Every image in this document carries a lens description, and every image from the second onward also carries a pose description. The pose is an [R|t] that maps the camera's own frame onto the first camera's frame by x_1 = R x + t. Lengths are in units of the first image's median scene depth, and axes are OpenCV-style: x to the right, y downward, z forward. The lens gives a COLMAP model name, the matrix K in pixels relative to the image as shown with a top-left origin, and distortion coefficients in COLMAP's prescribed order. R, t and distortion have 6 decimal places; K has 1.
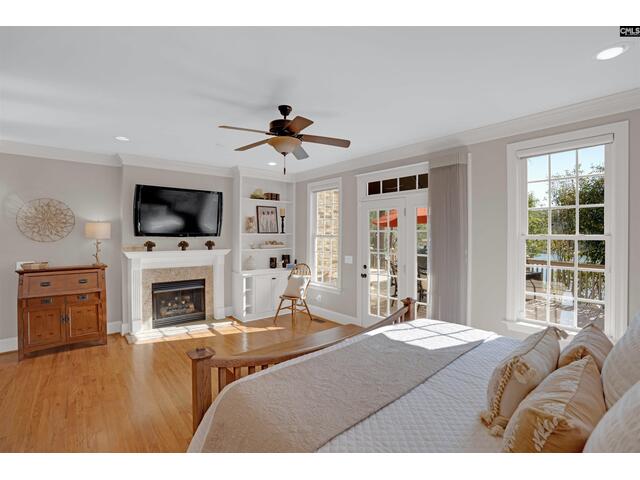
lens RADIAL K [[310.2, 0, 322.9], [0, 310.2, 240.1], [0, 0, 1]] dist [-0.020644, 0.001376]
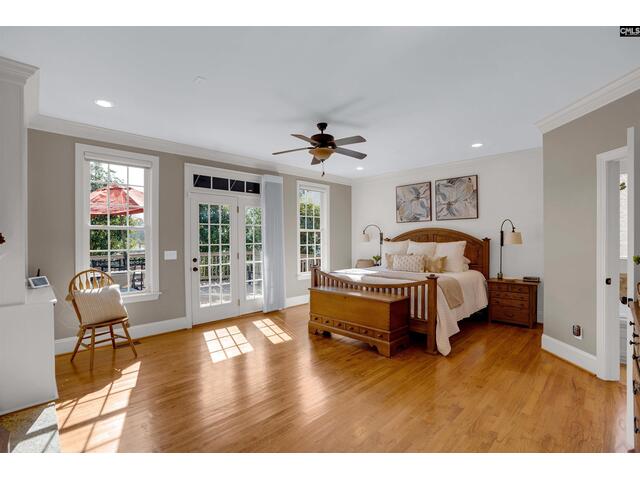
lens RADIAL K [[310.2, 0, 322.9], [0, 310.2, 240.1], [0, 0, 1]] dist [-0.020644, 0.001376]
pose [[-0.066049, 0.000627, 0.997816, -0.878154], [0.034438, 0.999405, 0.001651, 0.036744], [-0.997222, 0.034472, -0.066032, 0.677105]]
